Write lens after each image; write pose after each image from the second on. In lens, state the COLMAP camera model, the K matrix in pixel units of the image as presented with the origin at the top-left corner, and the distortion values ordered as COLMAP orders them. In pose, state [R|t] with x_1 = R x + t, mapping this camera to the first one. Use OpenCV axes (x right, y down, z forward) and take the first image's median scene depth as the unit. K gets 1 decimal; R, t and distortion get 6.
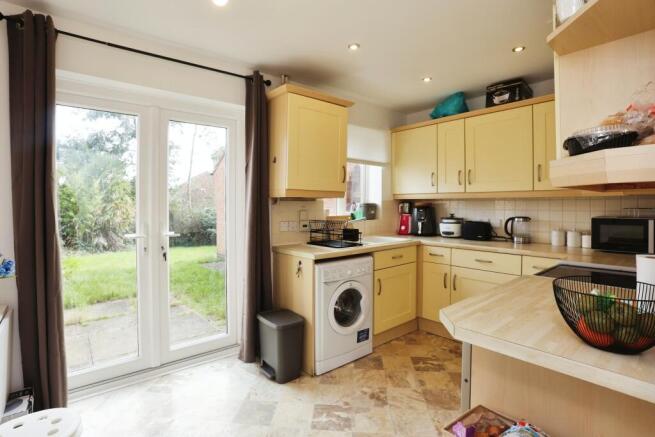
lens RADIAL K [[329.5, 0, 324.6], [0, 329.5, 230.7], [0, 0, 1]] dist [-0.055908, 0.001513]
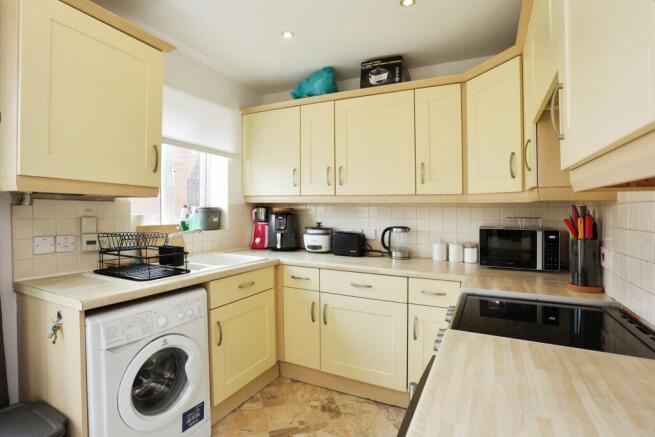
lens RADIAL K [[329.5, 0, 324.6], [0, 329.5, 230.7], [0, 0, 1]] dist [-0.055908, 0.001513]
pose [[0.917591, -0.005693, 0.397486, 0.096376], [0.013272, 0.999779, -0.016319, -0.020568], [-0.397305, 0.020249, 0.917463, 0.294362]]
